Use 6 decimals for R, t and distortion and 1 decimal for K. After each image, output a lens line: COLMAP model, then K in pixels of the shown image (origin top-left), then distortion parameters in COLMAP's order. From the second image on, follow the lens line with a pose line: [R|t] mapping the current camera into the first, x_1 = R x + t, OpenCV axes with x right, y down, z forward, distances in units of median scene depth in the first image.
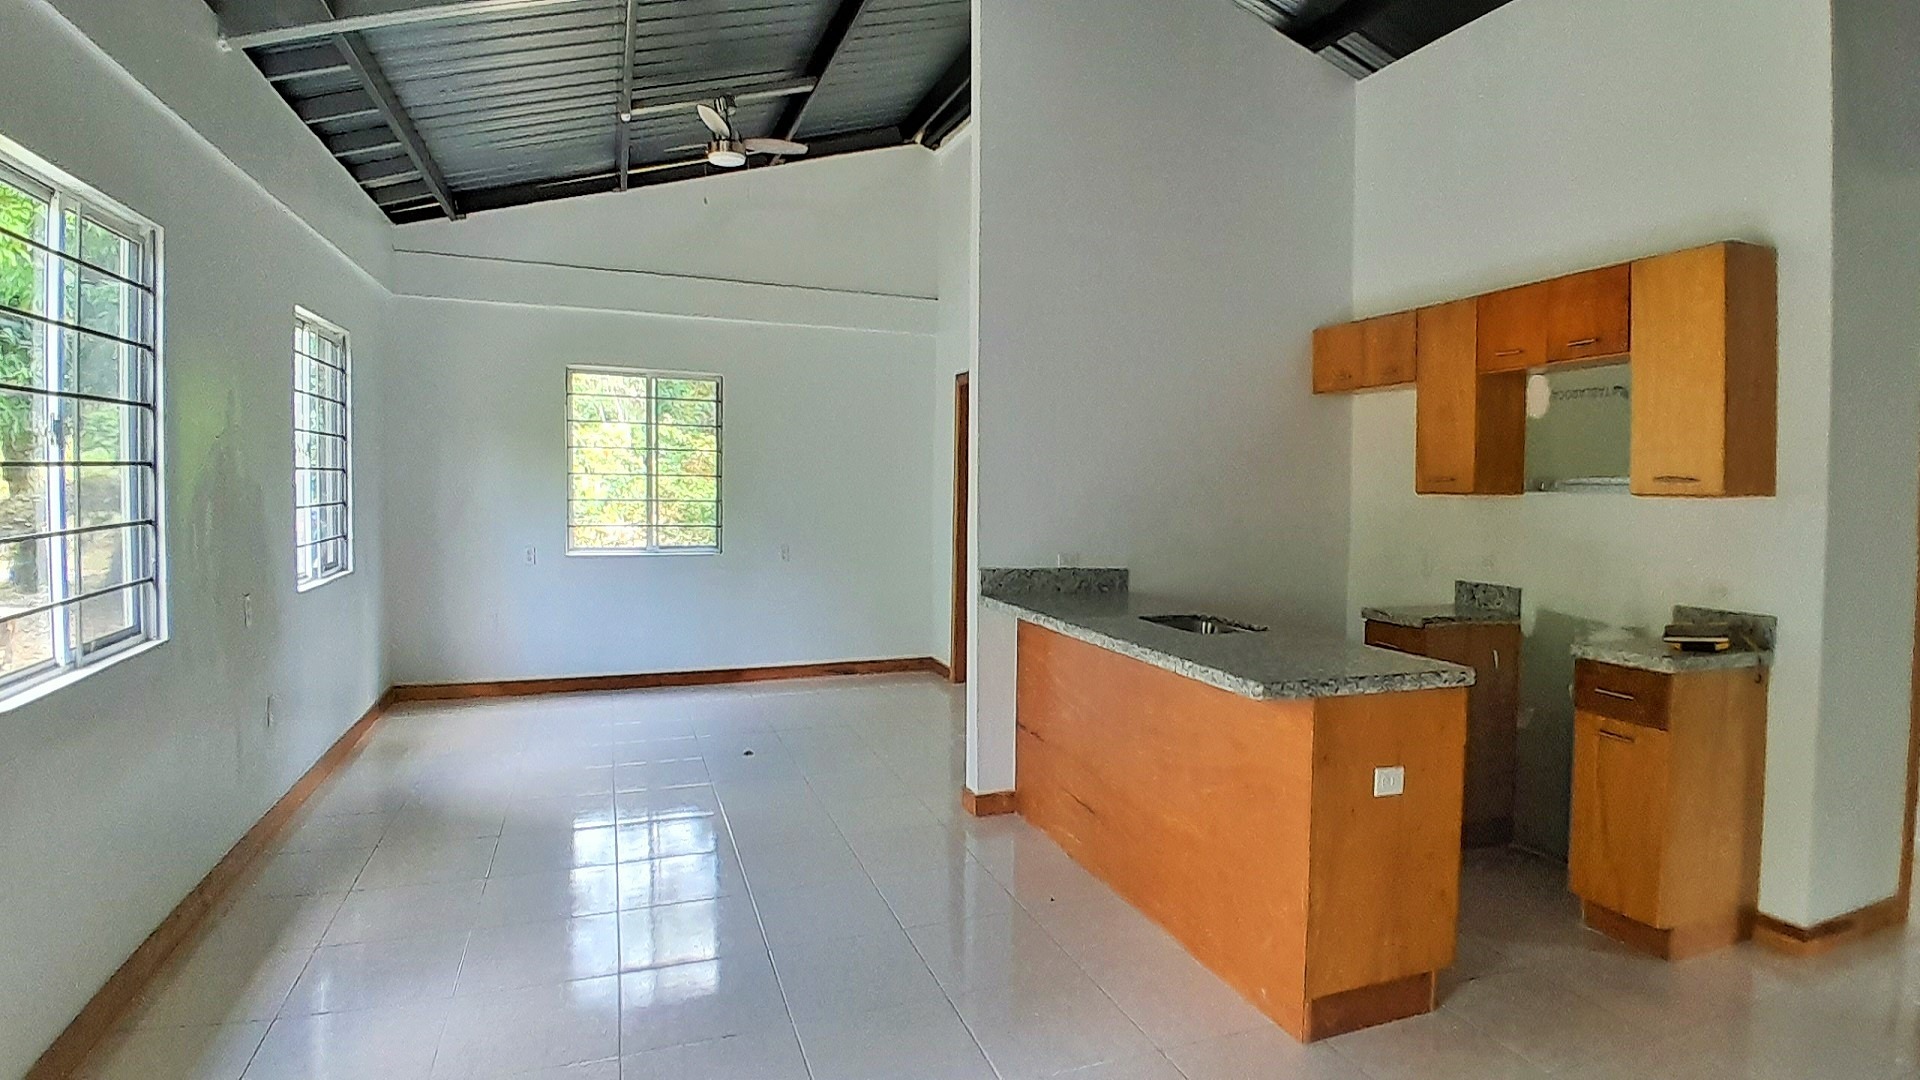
lens RADIAL K [[965.1, 0, 963.3], [0, 965.1, 527.8], [0, 0, 1]] dist [-0.000639, -0.036660]
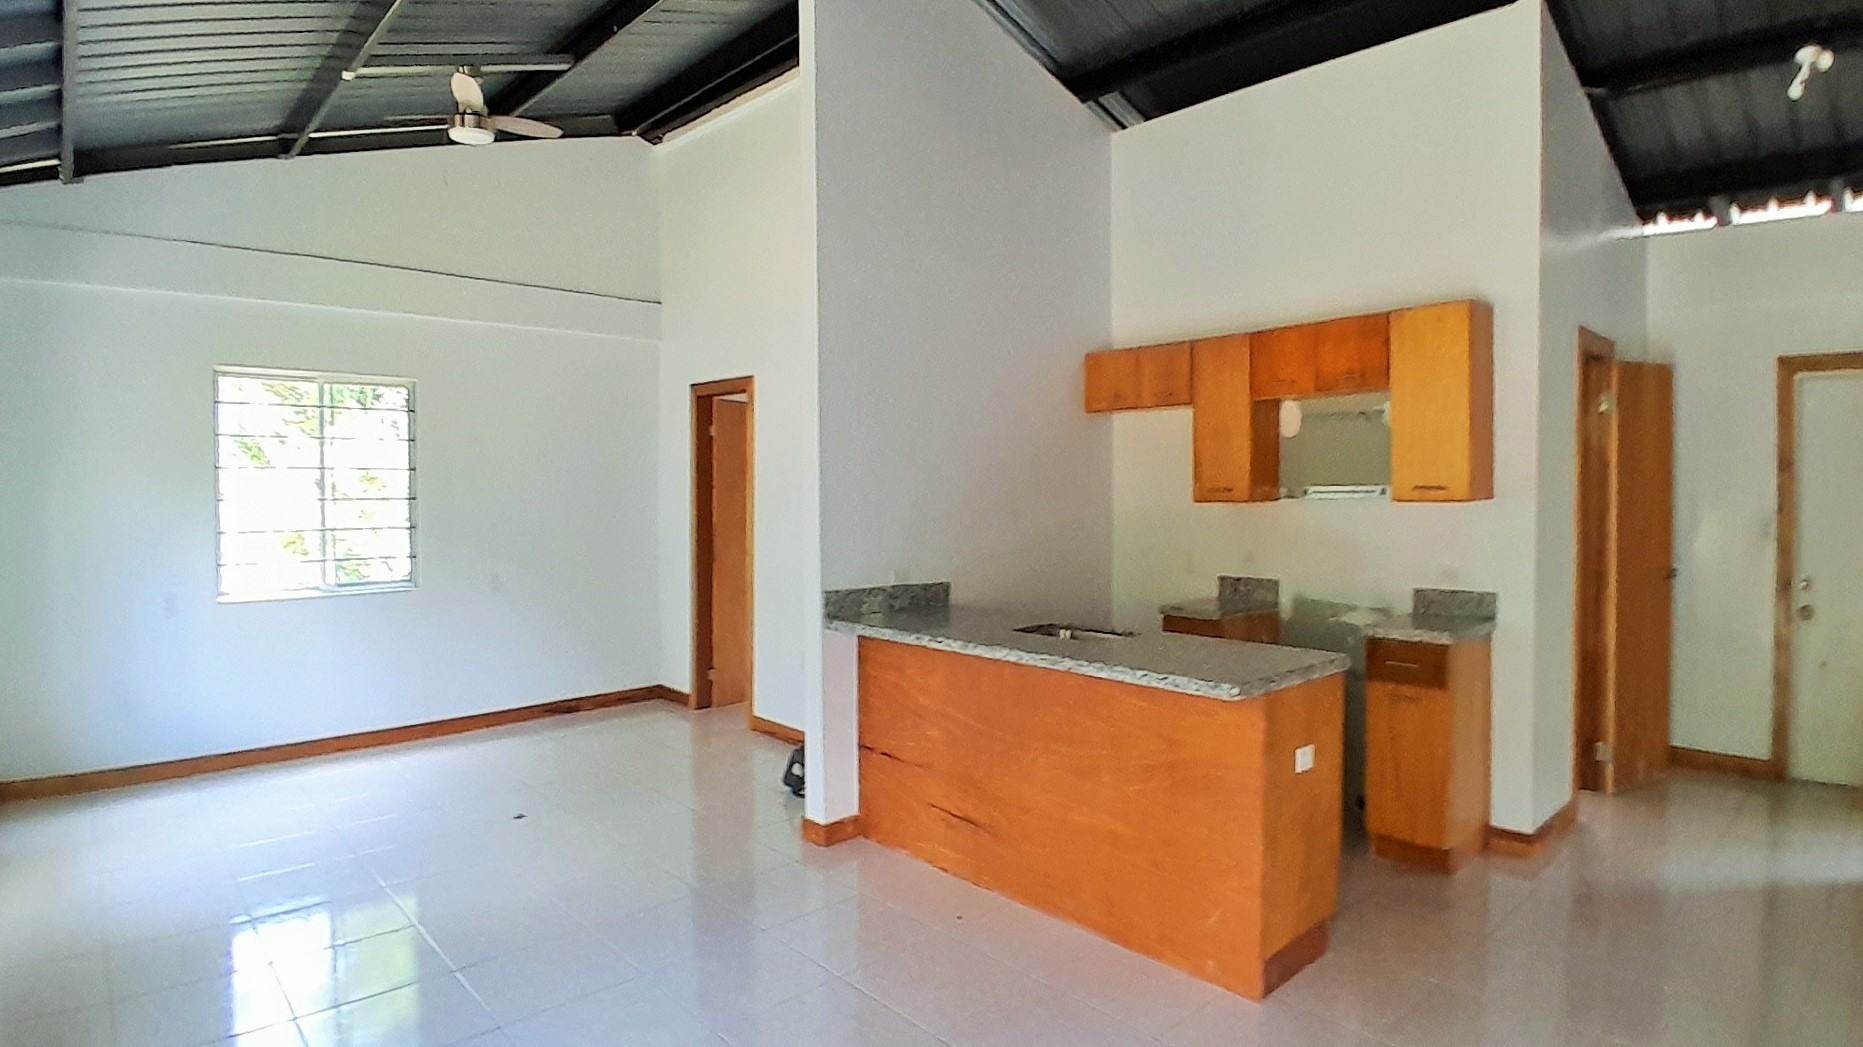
lens RADIAL K [[960.0, 0, 931.5], [0, 960.0, 523.5], [0, 0, 1]] dist [0.001986, -0.045613]
pose [[0.925305, -0.035386, 0.377569, -0.247506], [0.038449, 0.999260, -0.000574, -0.021533], [-0.377270, 0.015048, 0.925981, 0.064370]]
